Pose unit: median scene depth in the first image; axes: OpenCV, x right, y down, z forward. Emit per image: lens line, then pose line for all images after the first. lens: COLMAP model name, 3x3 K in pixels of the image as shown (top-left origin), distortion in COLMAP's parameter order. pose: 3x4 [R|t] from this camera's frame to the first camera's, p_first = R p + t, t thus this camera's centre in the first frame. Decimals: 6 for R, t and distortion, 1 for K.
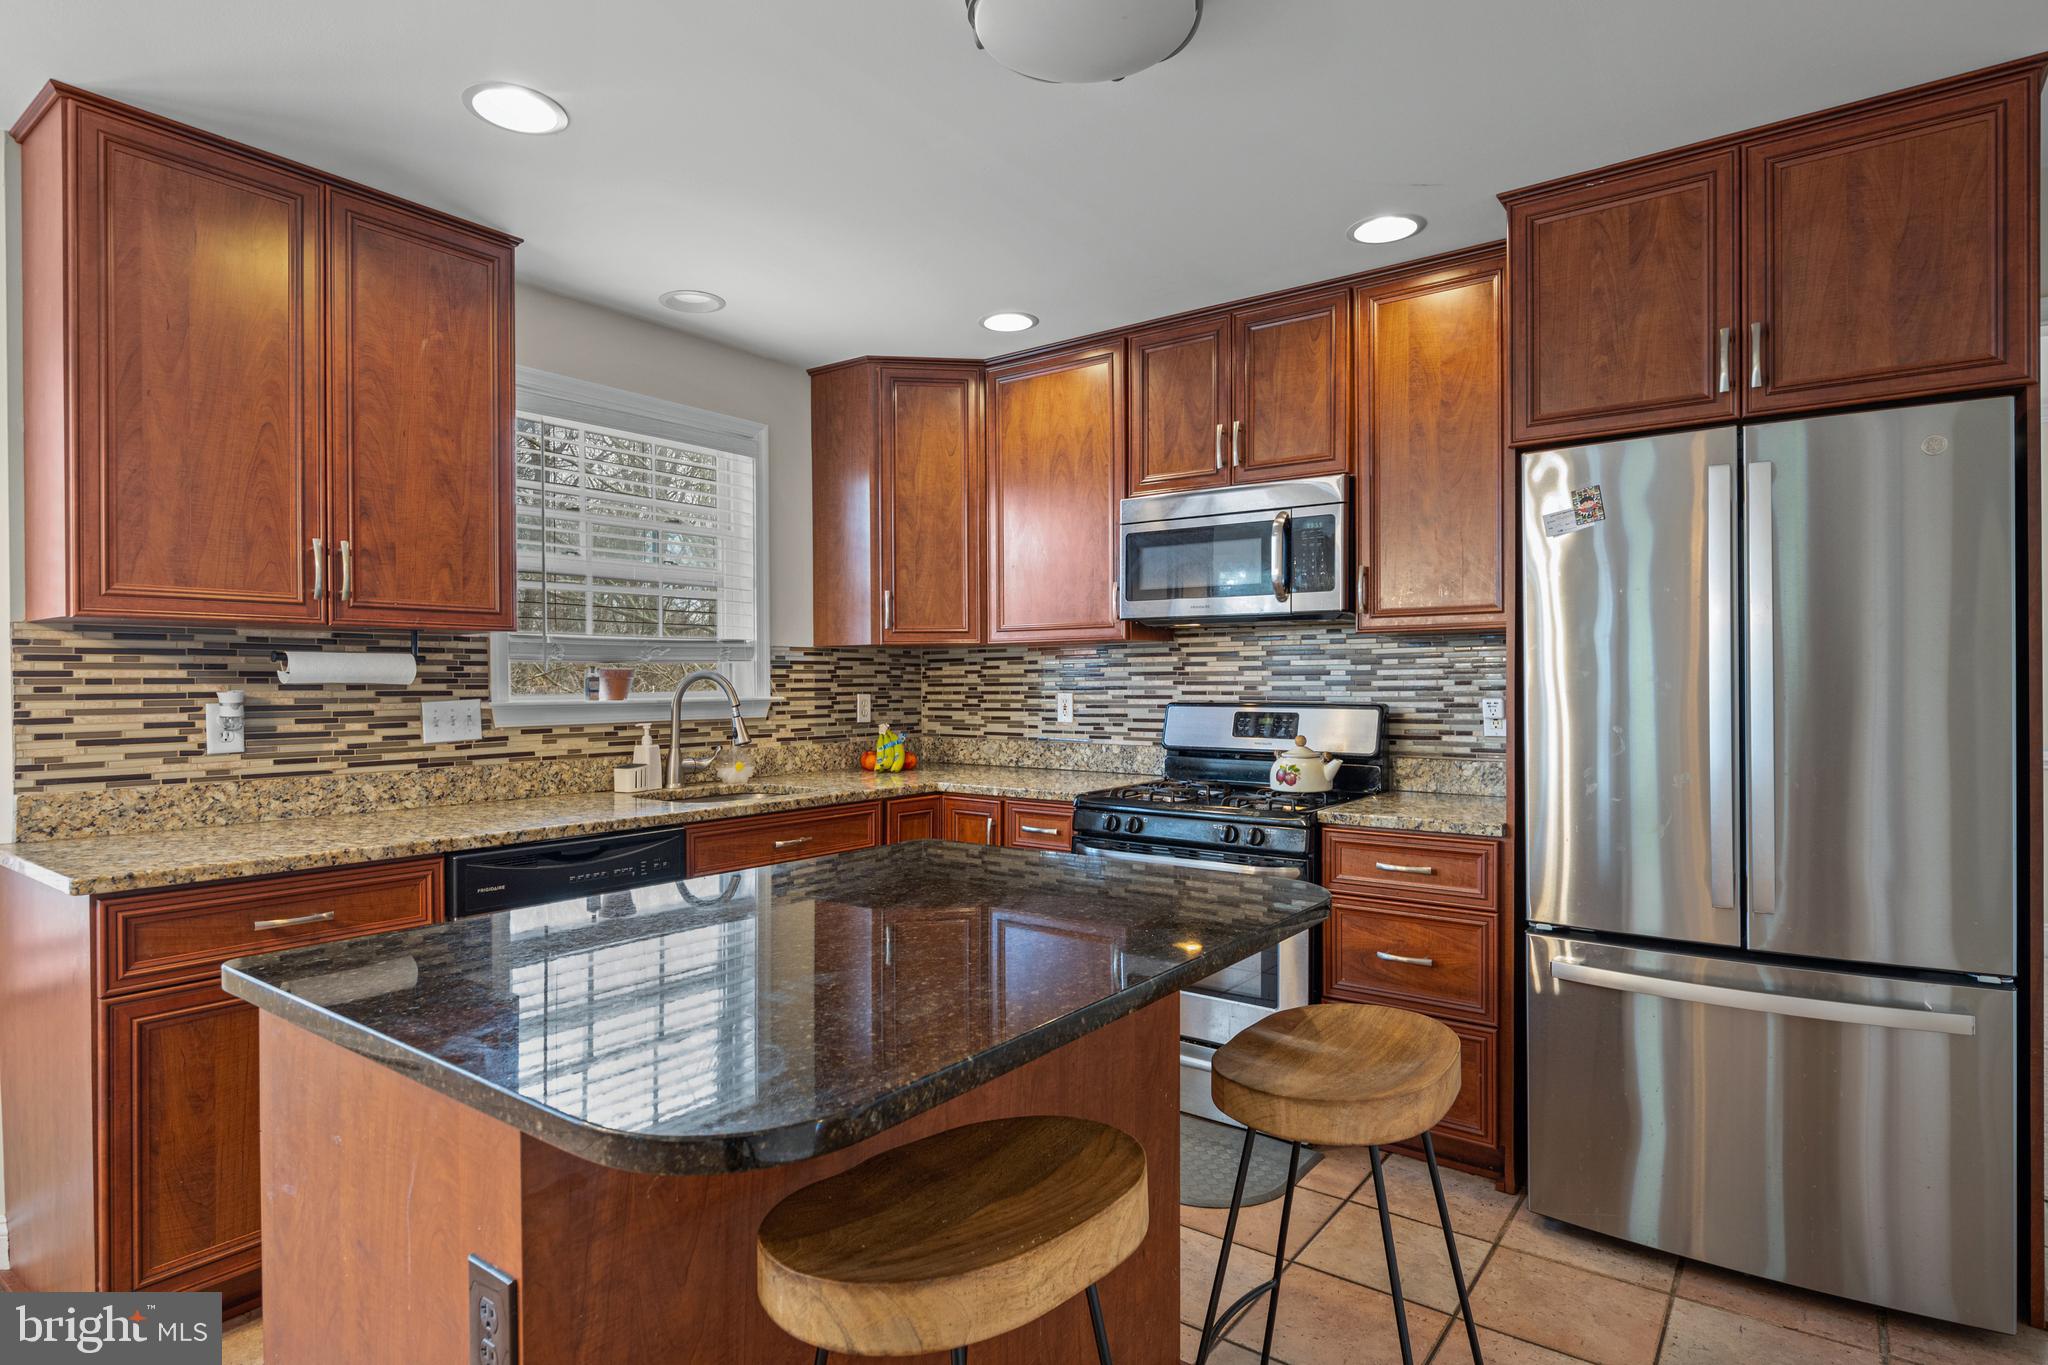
lens RADIAL K [[1076.5, 0, 1024.2], [0, 1076.5, 661.4], [0, 0, 1]] dist [-0.003312, 0.000745]
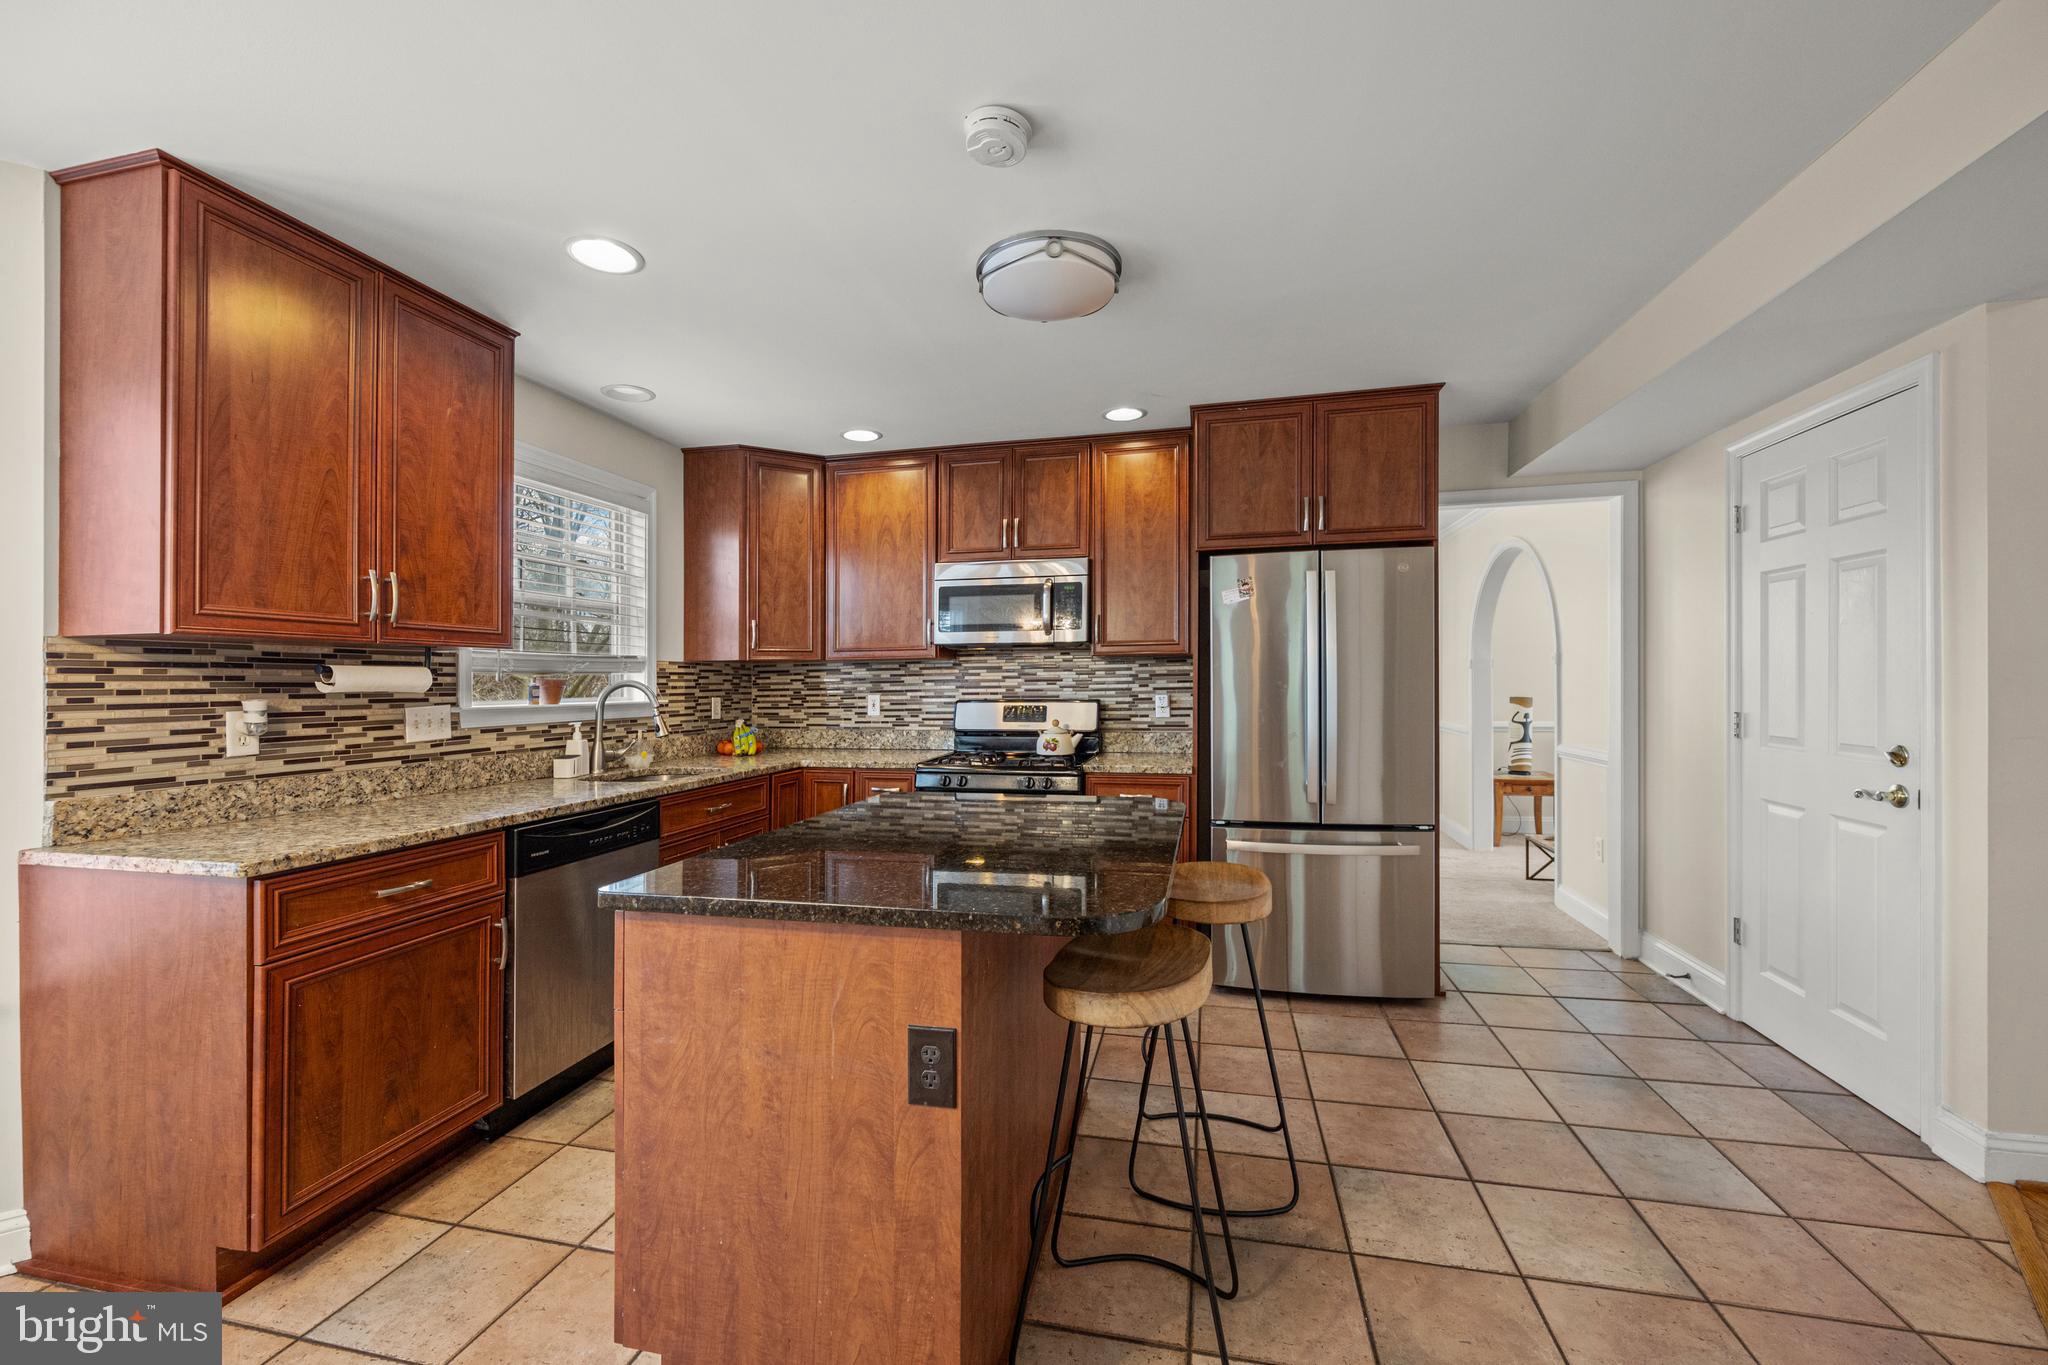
lens RADIAL K [[813.6, 0, 1023.2], [0, 813.6, 663.9], [0, 0, 1]] dist [-0.002602, 0.000282]
pose [[0.916389, 0.004148, 0.400268, -0.300267], [-0.000372, 0.999955, -0.009510, -0.002130], [-0.400290, 0.008566, 0.916349, -0.087384]]
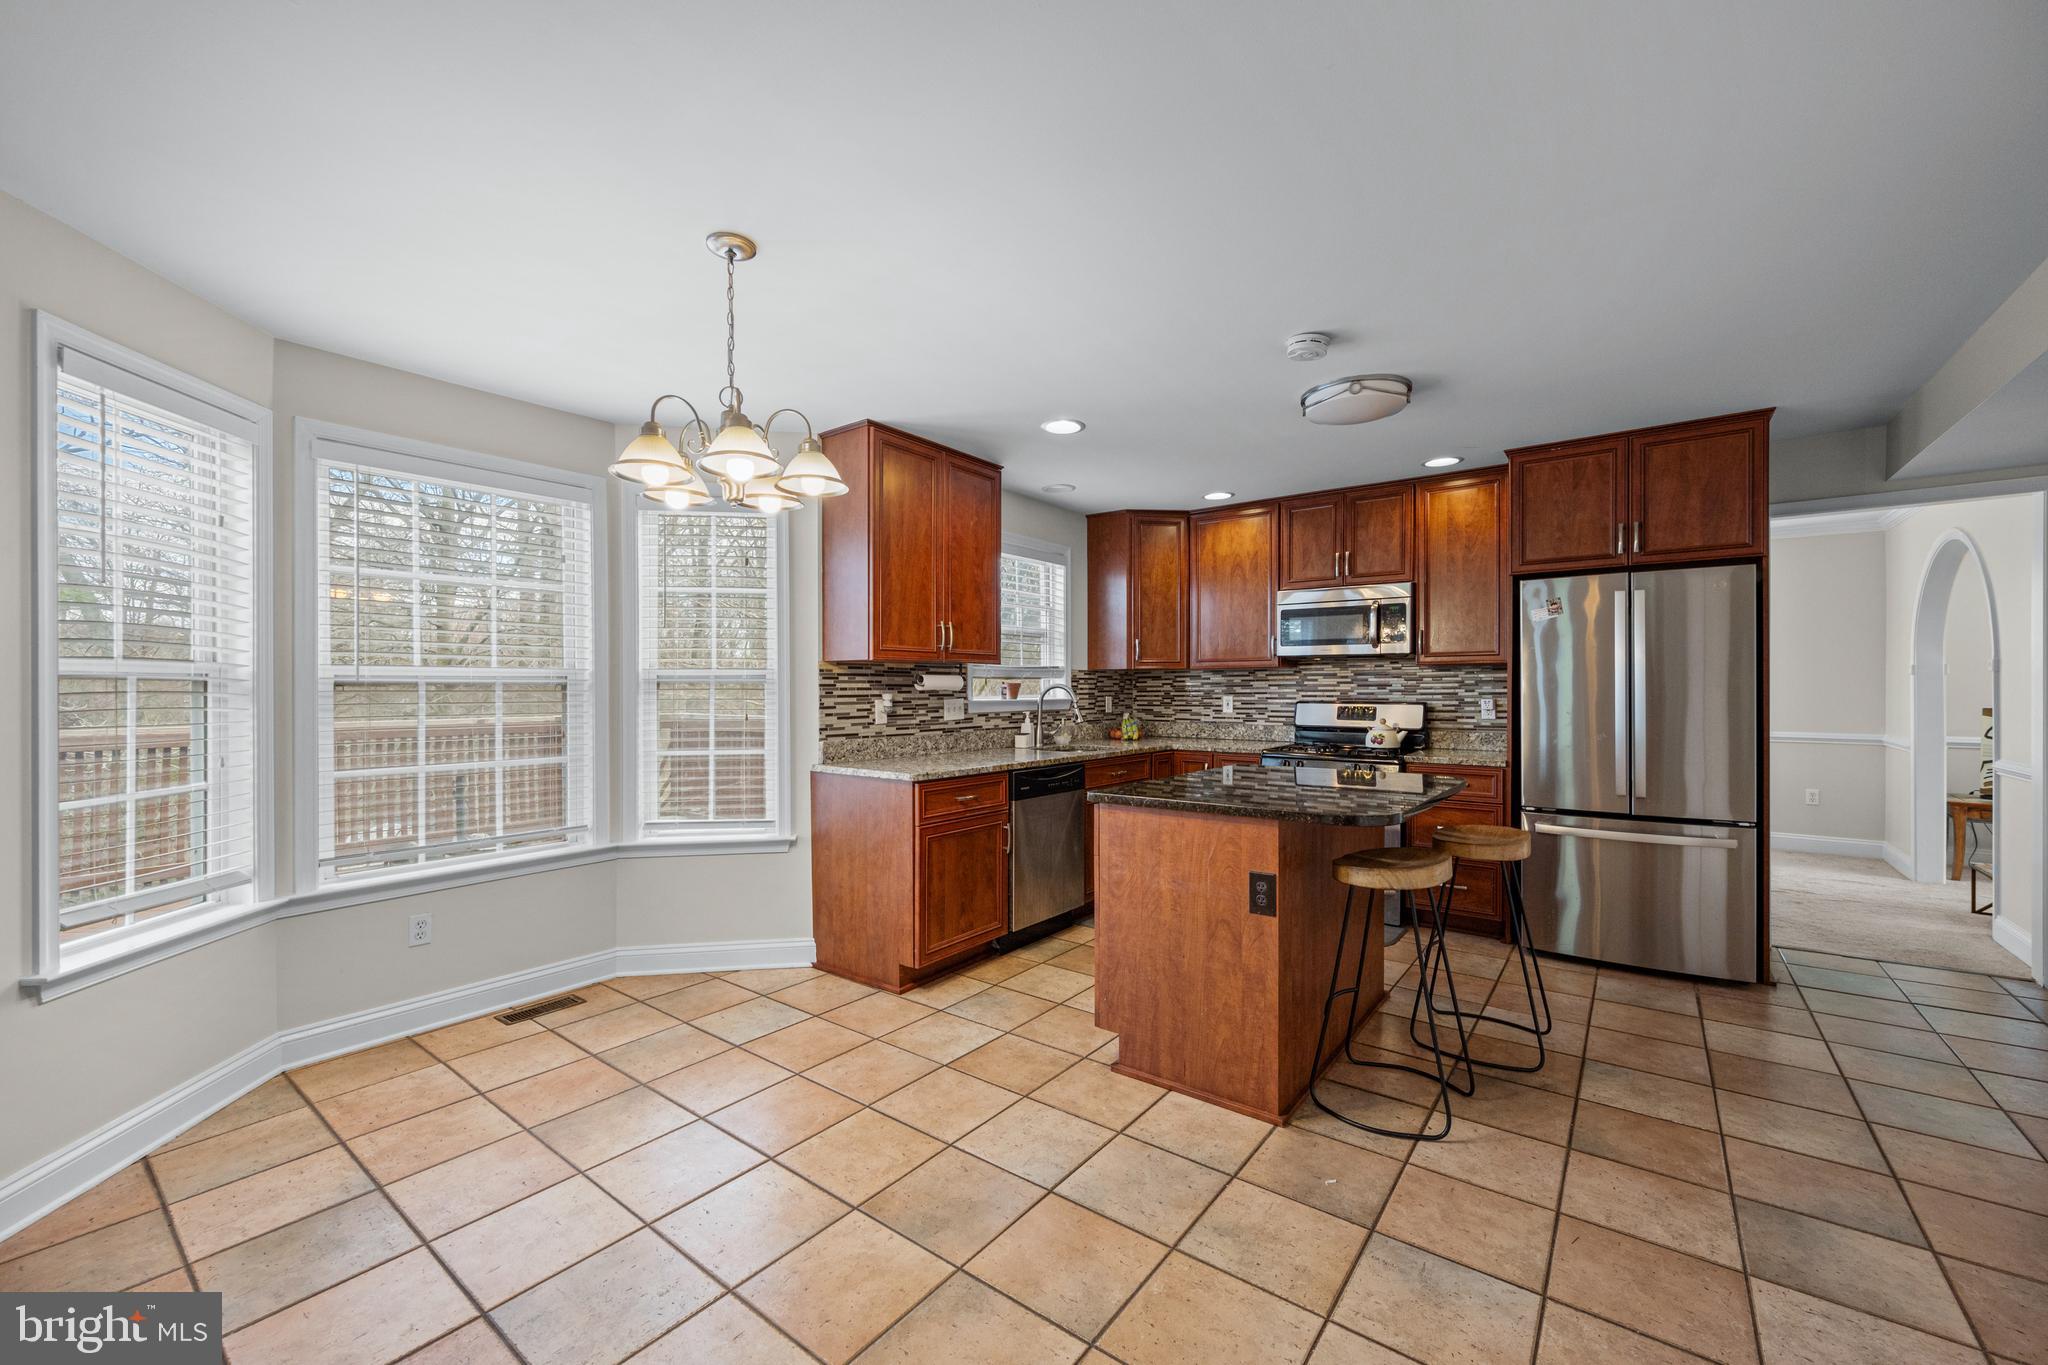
lens RADIAL K [[813.6, 0, 1021.6], [0, 813.6, 673.1], [0, 0, 1]] dist [-0.002602, 0.000282]
pose [[0.999880, 0.001472, -0.015437, -0.400290], [-0.001483, 0.999999, -0.000679, -0.010096], [0.015435, 0.000702, 0.999881, -0.491538]]
